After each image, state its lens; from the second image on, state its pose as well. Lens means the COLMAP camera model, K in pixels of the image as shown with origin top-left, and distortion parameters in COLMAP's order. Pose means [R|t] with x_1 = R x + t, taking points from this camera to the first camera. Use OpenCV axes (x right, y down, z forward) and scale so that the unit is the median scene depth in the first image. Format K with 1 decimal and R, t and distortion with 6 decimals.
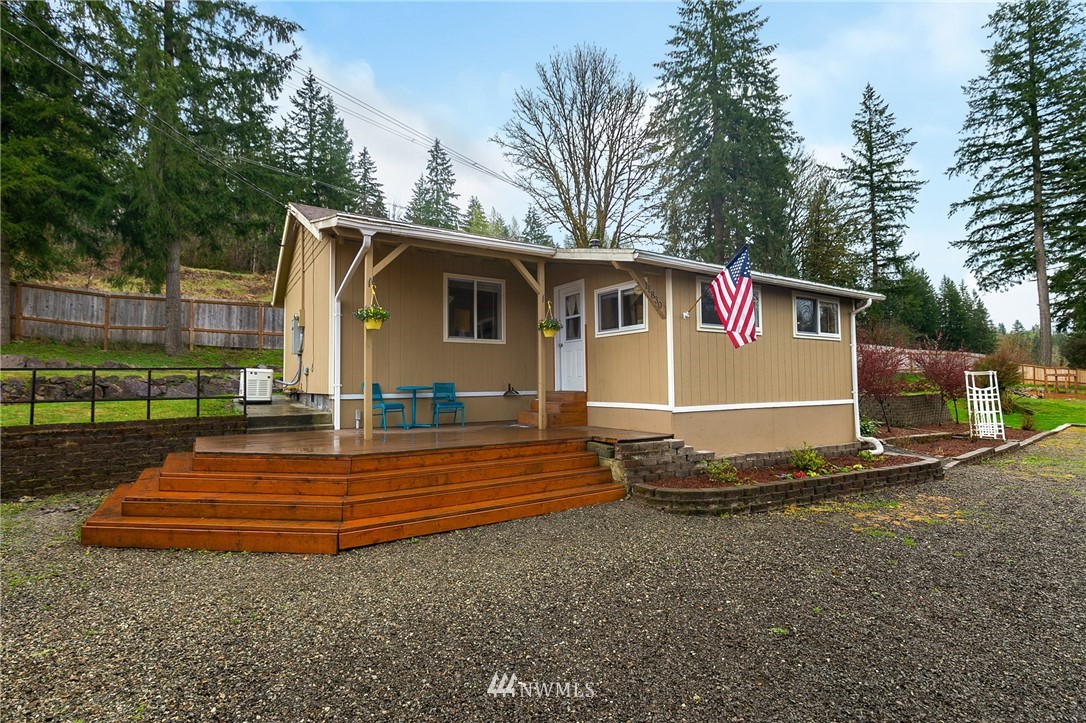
lens RADIAL K [[512.4, 0, 544.3], [0, 512.4, 360.7], [0, 0, 1]] dist [0.000177, 0.000460]
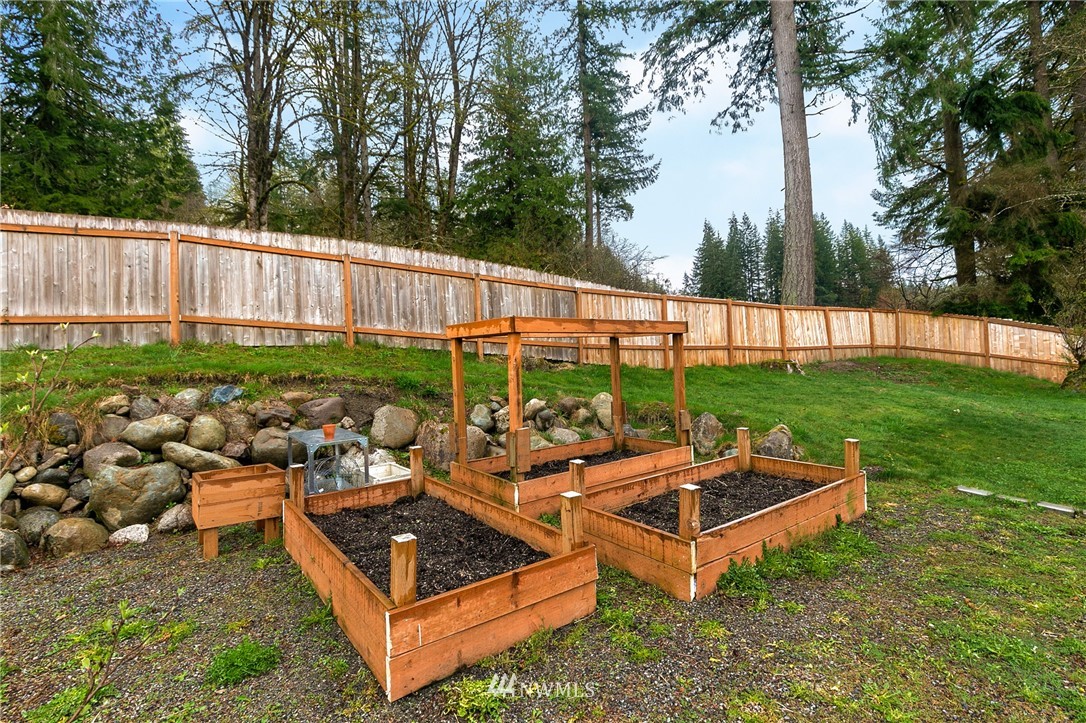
lens RADIAL K [[499.3, 0, 553.1], [0, 499.3, 331.8], [0, 0, 1]] dist [0.003801, -0.000814]
pose [[0.996422, -0.034221, 0.077275, 0.626457], [0.033892, 0.999410, 0.005574, 0.016964], [-0.077420, -0.002935, 0.996994, 0.541610]]
